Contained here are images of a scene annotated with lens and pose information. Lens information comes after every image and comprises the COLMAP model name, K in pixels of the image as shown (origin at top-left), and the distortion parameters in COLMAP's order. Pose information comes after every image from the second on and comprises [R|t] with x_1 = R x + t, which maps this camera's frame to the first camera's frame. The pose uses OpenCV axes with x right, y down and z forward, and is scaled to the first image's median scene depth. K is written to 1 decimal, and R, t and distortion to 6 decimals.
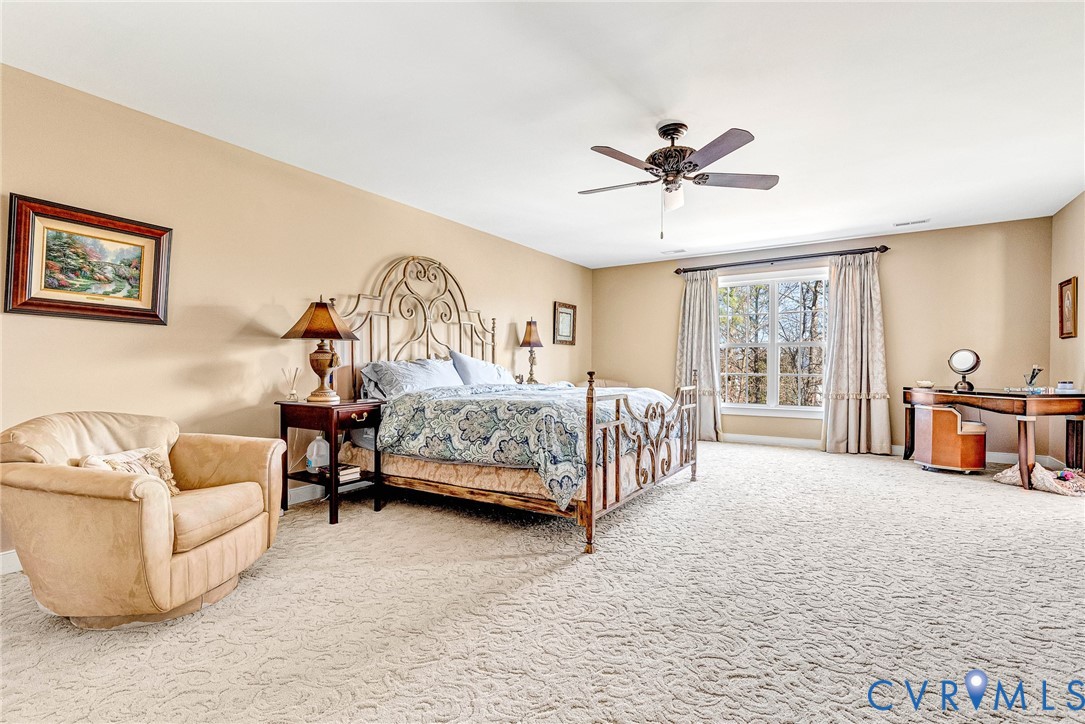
lens RADIAL K [[508.1, 0, 541.6], [0, 508.1, 359.5], [0, 0, 1]] dist [0.002733, -0.000421]
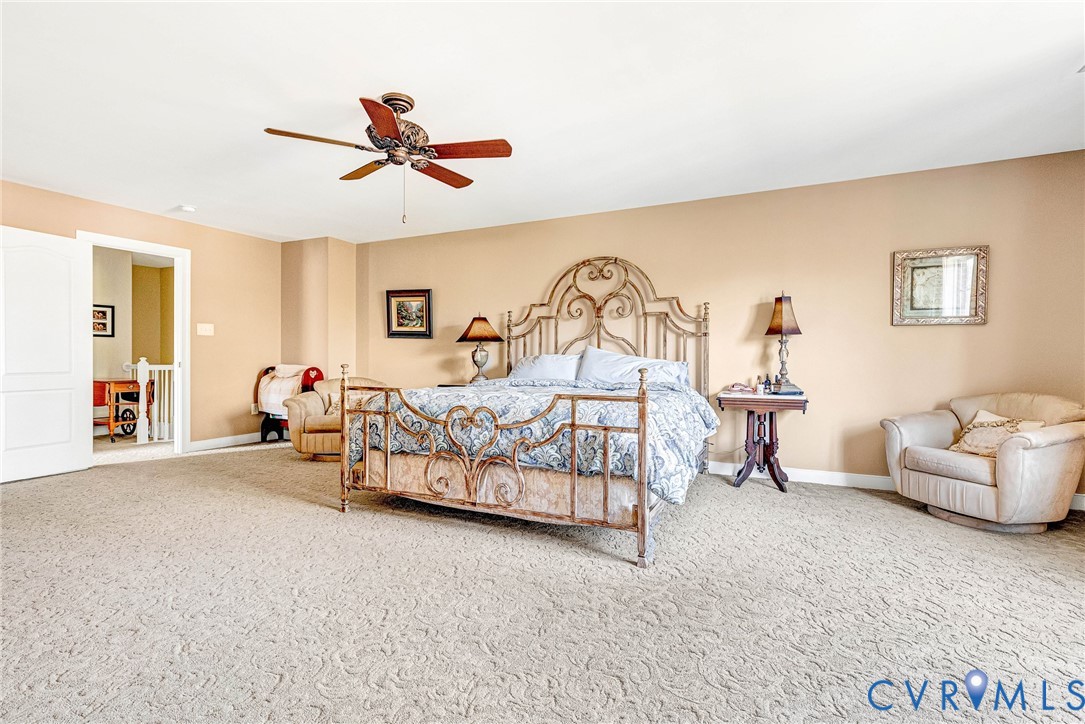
lens RADIAL K [[508.1, 0, 540.9], [0, 508.1, 361.6], [0, 0, 1]] dist [0.002733, -0.000421]
pose [[0.107979, -0.003151, -0.994148, 1.235992], [-0.000284, 0.999995, -0.003200, 0.026446], [0.994153, 0.000628, 0.107977, 1.198970]]
